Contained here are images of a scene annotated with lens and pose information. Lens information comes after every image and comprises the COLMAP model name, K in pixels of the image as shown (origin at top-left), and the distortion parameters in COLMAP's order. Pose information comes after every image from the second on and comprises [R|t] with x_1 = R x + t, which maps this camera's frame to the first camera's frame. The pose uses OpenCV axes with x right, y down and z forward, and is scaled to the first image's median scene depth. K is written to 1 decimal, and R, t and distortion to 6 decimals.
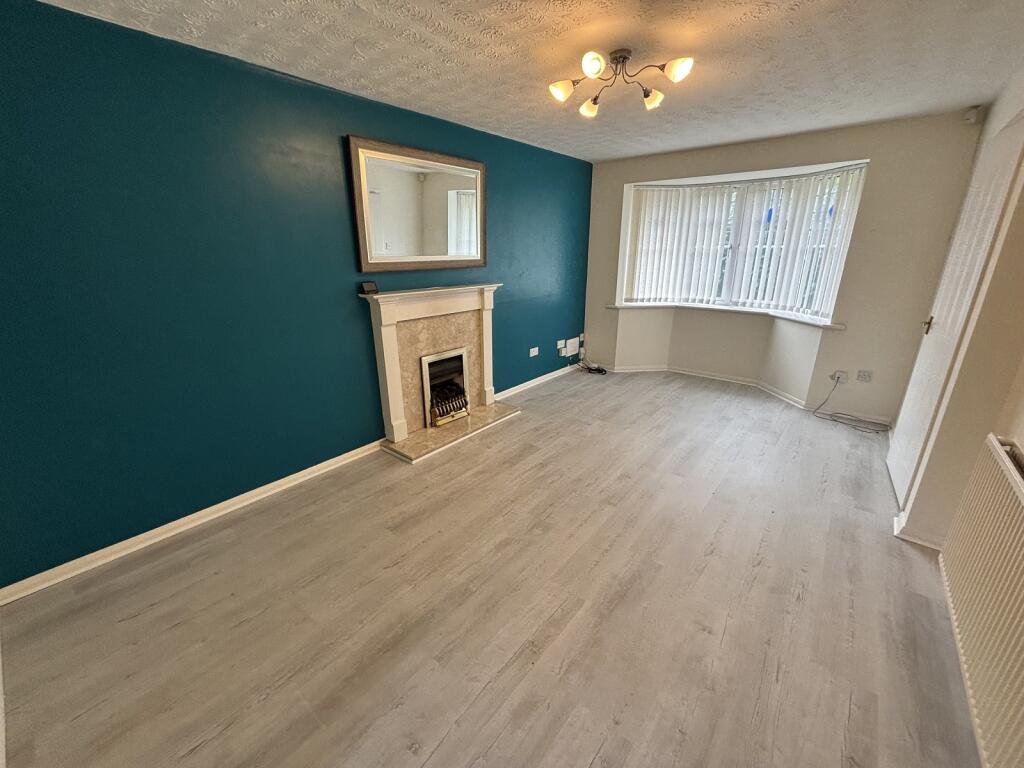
lens RADIAL K [[413.3, 0, 513.3], [0, 413.3, 384.0], [0, 0, 1]] dist [0.000819, -0.000299]
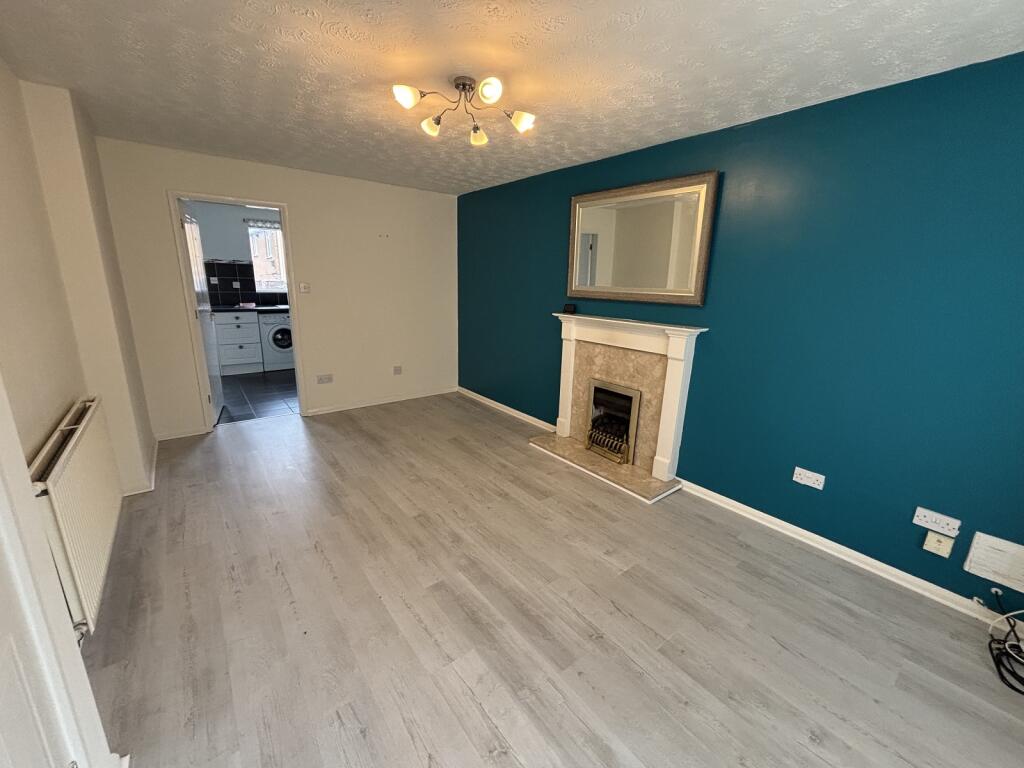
lens RADIAL K [[413.3, 0, 510.5], [0, 413.3, 383.1], [0, 0, 1]] dist [0.000819, -0.000299]
pose [[-0.214585, 0.241228, -0.946447, 0.869886], [-0.331748, 0.893409, 0.302926, -0.318915], [0.918638, 0.378986, -0.111685, 0.960726]]
